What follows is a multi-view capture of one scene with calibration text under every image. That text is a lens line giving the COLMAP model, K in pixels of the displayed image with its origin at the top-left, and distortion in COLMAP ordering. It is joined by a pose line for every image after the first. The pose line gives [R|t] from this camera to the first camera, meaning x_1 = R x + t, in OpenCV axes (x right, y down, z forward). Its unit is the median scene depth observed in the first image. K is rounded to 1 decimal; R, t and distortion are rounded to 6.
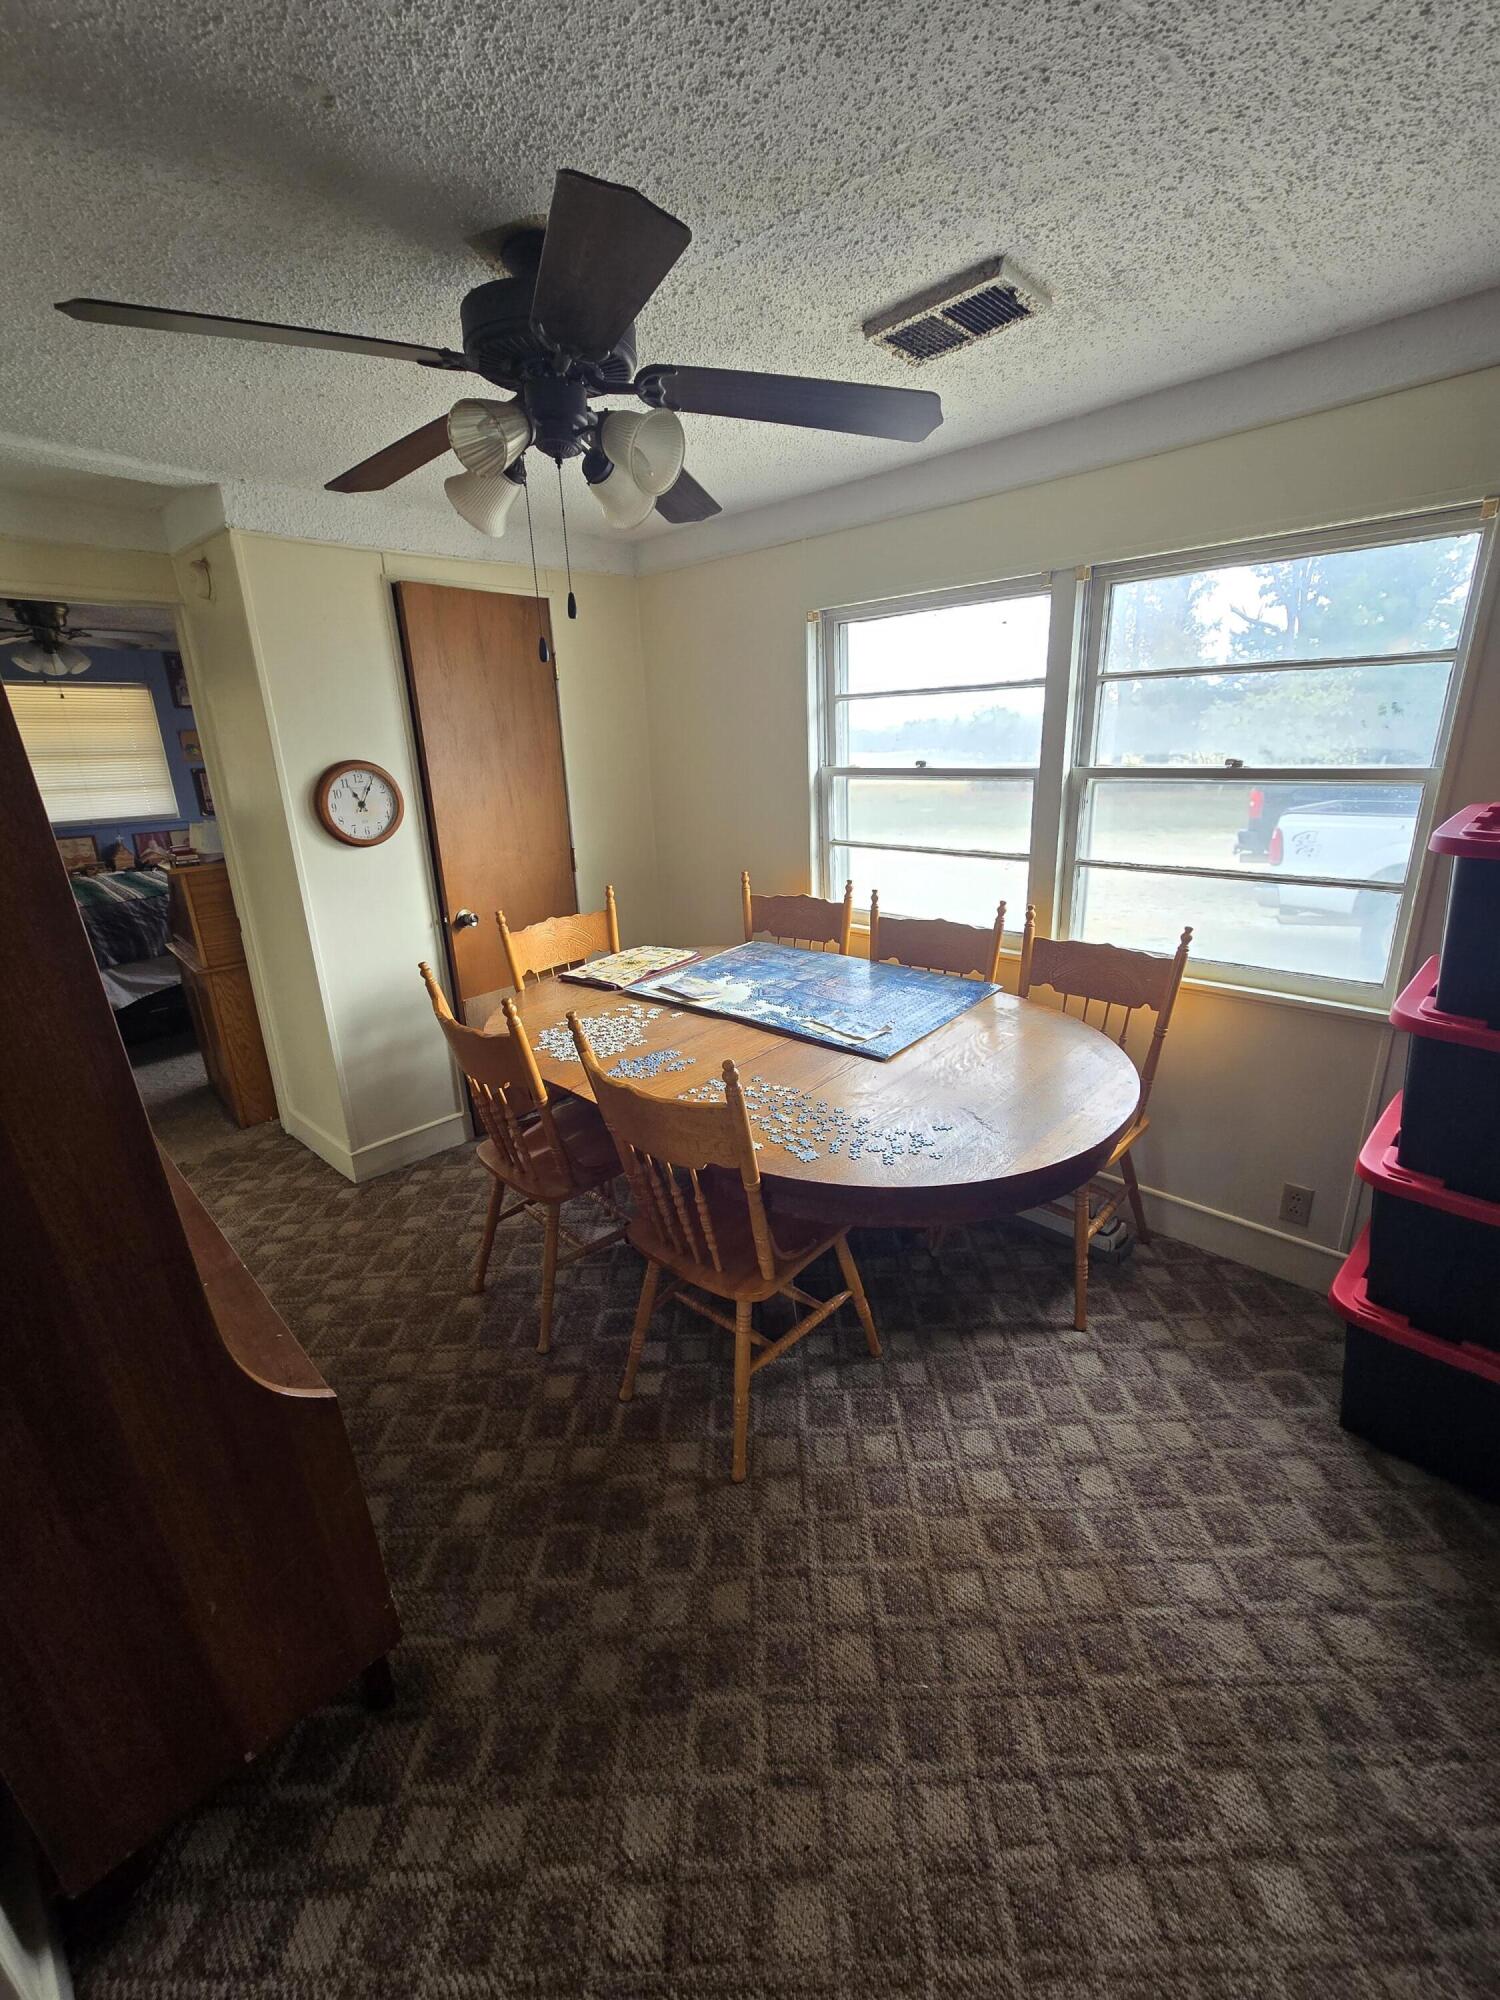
lens RADIAL K [[821.5, 0, 745.8], [0, 821.5, 1002.8], [0, 0, 1]] dist [-0.004706, 0.000059]
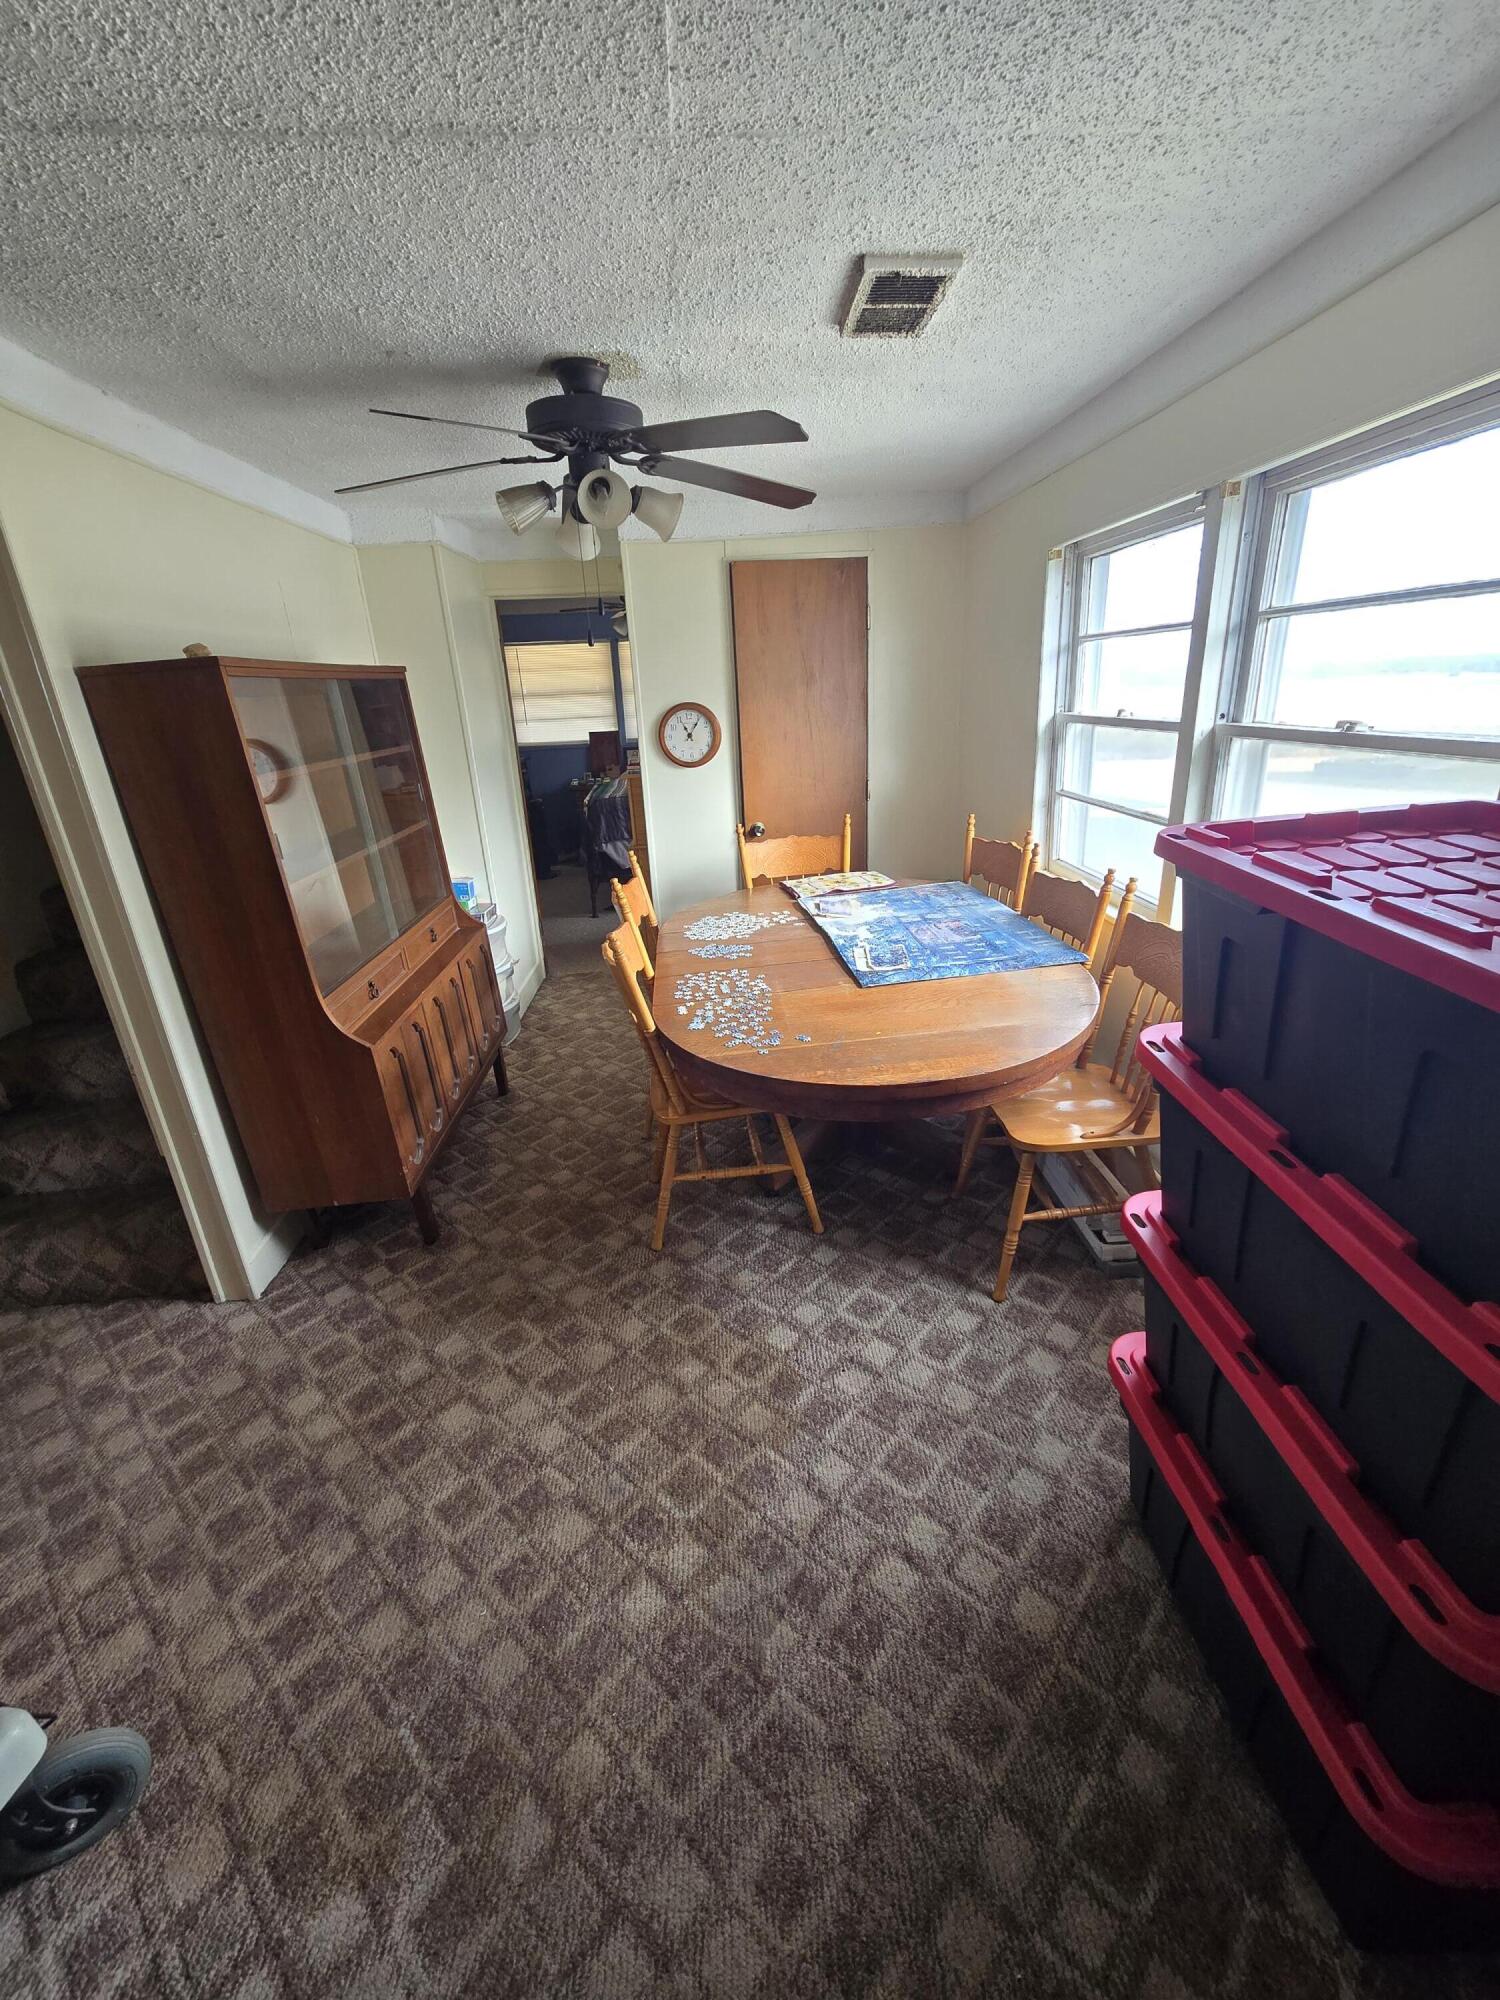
lens RADIAL K [[821.5, 0, 754.2], [0, 821.5, 1000.6], [0, 0, 1]] dist [-0.004706, 0.000059]
pose [[0.739284, 0.237730, -0.630035, 0.856166], [-0.187092, 0.971287, 0.146960, -0.053395], [0.646882, 0.009229, 0.762534, 0.054882]]
